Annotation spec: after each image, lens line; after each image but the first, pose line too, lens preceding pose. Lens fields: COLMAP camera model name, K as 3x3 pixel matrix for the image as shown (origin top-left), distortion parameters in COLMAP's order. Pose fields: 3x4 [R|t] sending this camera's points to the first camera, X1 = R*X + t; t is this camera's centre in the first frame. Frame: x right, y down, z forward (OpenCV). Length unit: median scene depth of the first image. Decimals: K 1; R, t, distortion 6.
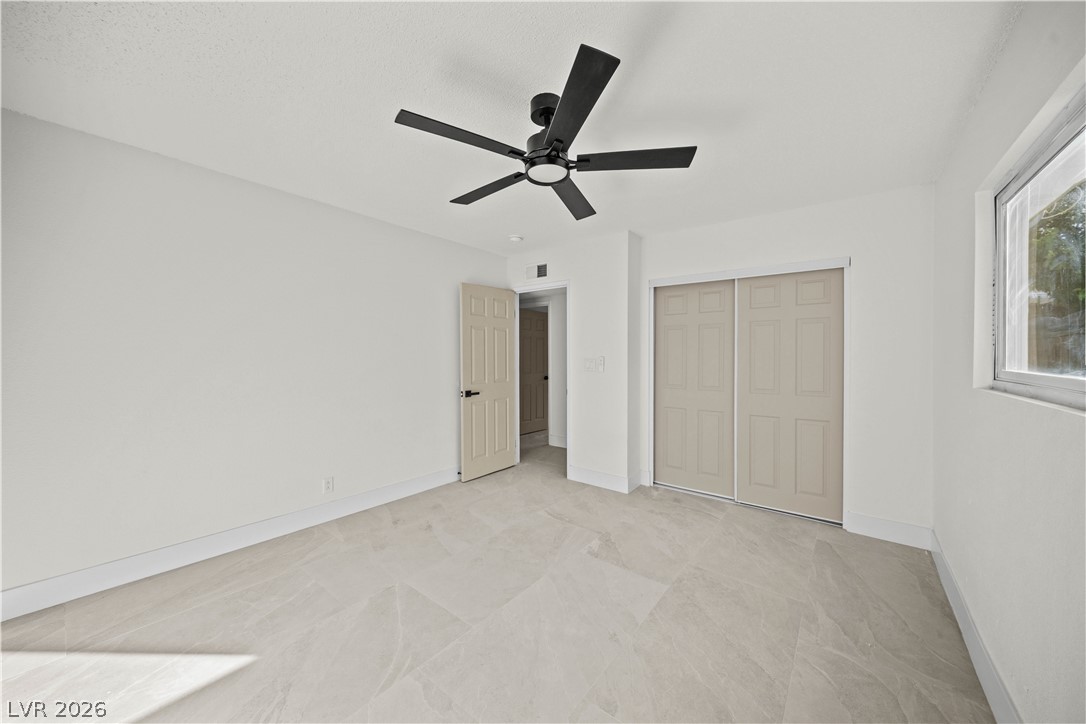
lens RADIAL K [[380.6, 0, 543.0], [0, 380.6, 362.0], [0, 0, 1]] dist [0.018041, -0.000113]
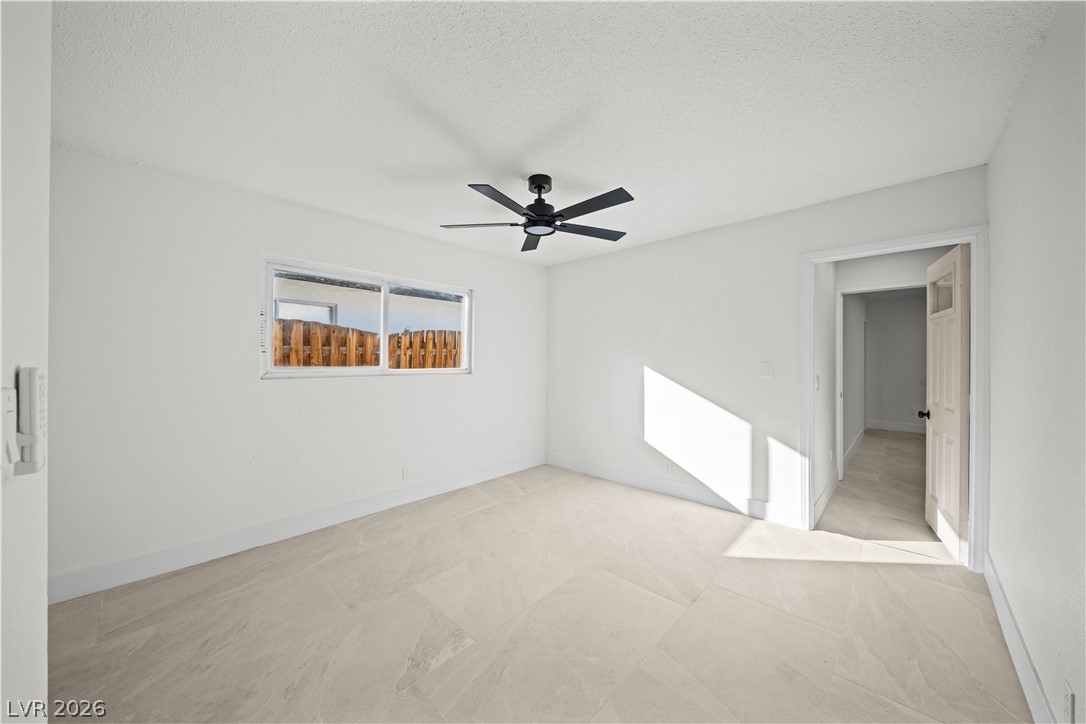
lens RADIAL K [[384.4, 0, 547.1], [0, 384.4, 358.1], [0, 0, 1]] dist [-0.001489, -0.000235]
pose [[-0.997030, -0.003277, 0.076951, -0.075790], [-0.001987, 0.999856, 0.016828, -0.027745], [-0.076995, 0.016625, -0.996893, 1.431031]]
